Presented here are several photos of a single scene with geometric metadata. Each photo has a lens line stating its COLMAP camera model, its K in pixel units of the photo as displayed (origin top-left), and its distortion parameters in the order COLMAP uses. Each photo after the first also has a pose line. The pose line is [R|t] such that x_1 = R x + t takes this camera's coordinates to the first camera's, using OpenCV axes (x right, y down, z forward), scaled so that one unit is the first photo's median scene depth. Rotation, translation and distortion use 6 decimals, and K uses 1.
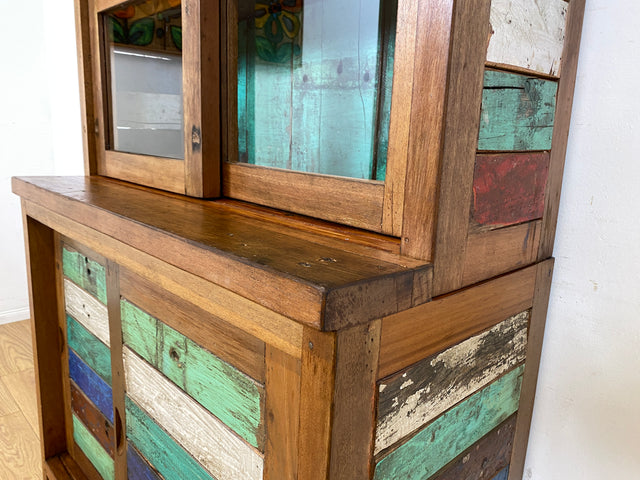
lens RADIAL K [[485.5, 0, 317.3], [0, 485.5, 233.9], [0, 0, 1]] dist [0.038729, -0.050851]
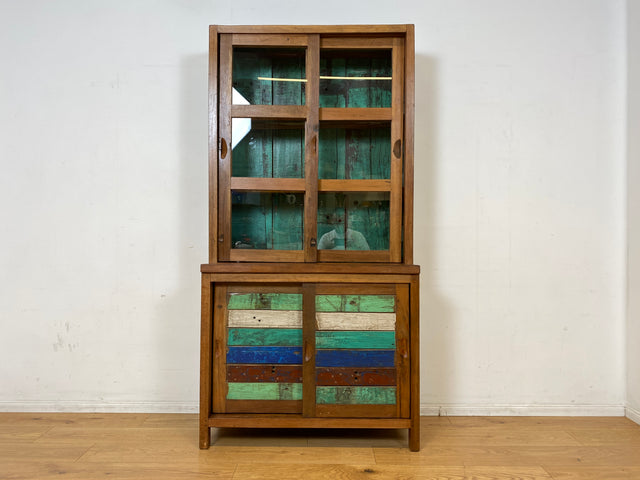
lens RADIAL K [[485.5, 0, 315.9], [0, 485.5, 235.1], [0, 0, 1]] dist [0.038729, -0.050851]
pose [[0.698745, -0.023150, 0.714996, -2.336125], [0.166046, 0.977428, -0.130624, 0.147356], [-0.695833, 0.209995, 0.686817, -1.021164]]
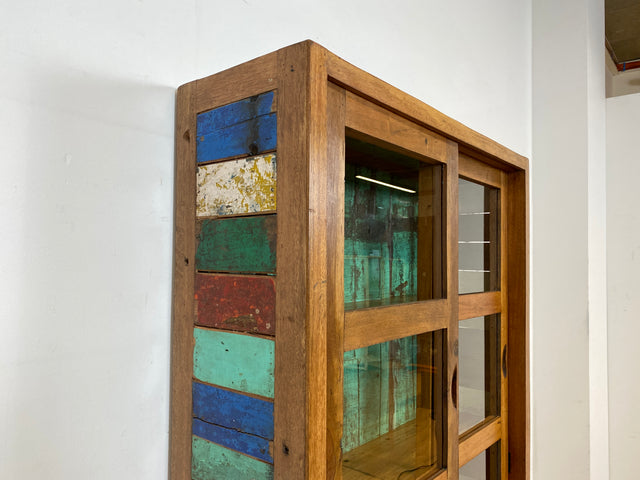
lens RADIAL K [[485.5, 0, 324.1], [0, 485.5, 241.3], [0, 0, 1]] dist [0.038729, -0.050851]
pose [[-0.137102, 0.006332, 0.990537, -1.486252], [0.193666, 0.980853, 0.020536, -1.250648], [-0.971440, 0.194649, -0.135703, 1.334829]]
